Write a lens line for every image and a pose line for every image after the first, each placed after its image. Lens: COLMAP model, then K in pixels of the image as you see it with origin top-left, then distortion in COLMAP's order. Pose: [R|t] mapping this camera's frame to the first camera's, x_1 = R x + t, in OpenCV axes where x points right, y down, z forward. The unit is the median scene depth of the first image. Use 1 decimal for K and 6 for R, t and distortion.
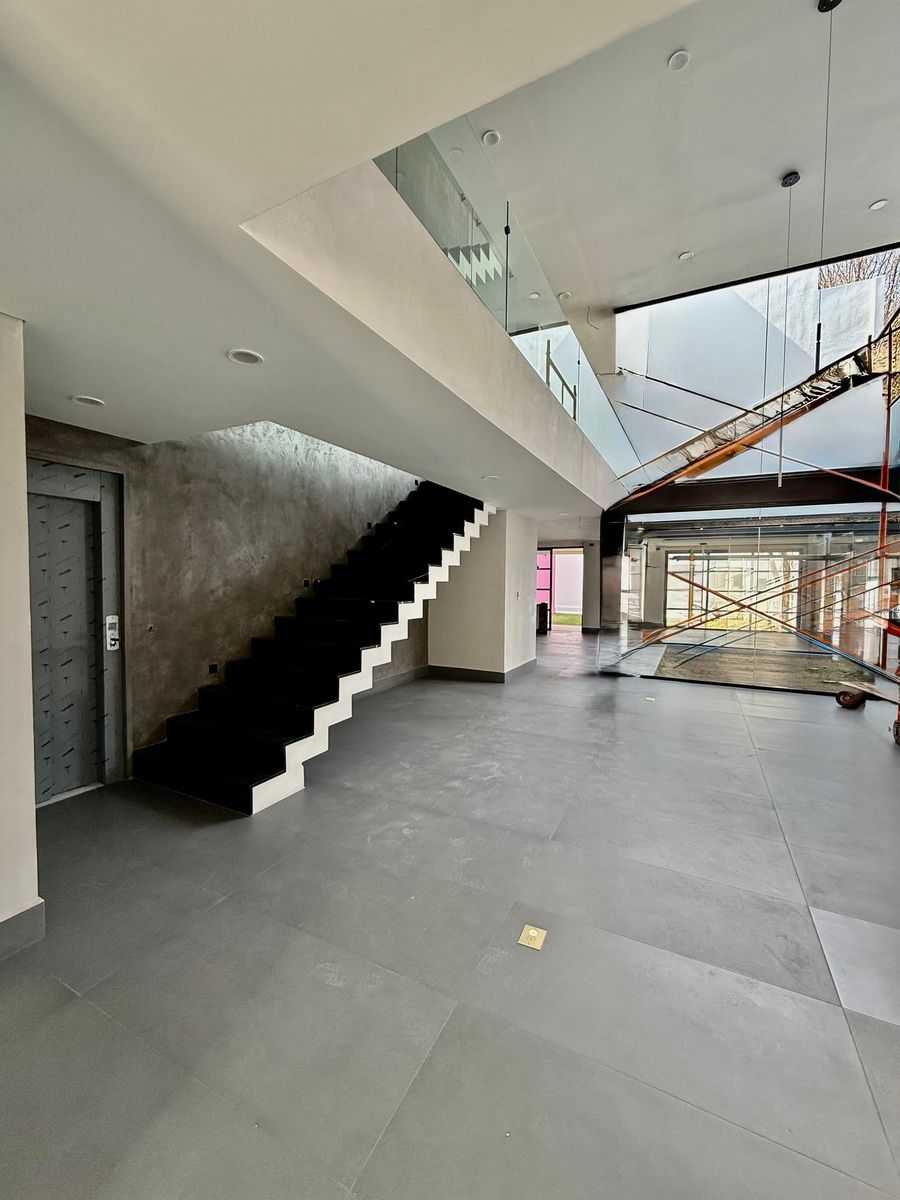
lens RADIAL K [[481.4, 0, 448.7], [0, 481.4, 598.6], [0, 0, 1]] dist [-0.003767, 0.000230]
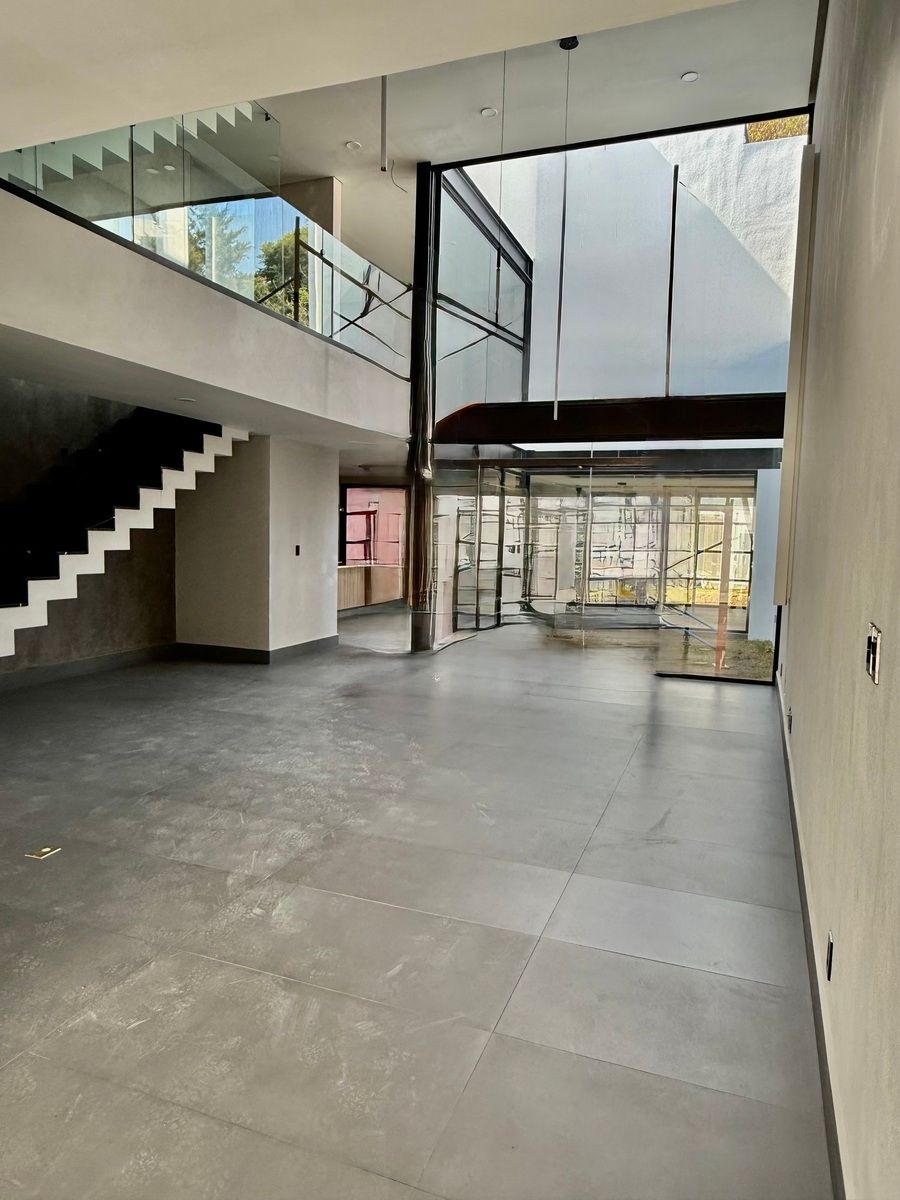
lens RADIAL K [[770.9, 0, 452.5], [0, 770.9, 603.0], [0, 0, 1]] dist [0.000715, -0.000383]
pose [[0.993505, 0.005263, 0.113663, 0.322549], [-0.011482, 0.998468, 0.054130, 0.011462], [-0.113204, -0.055084, 0.992044, -0.292725]]
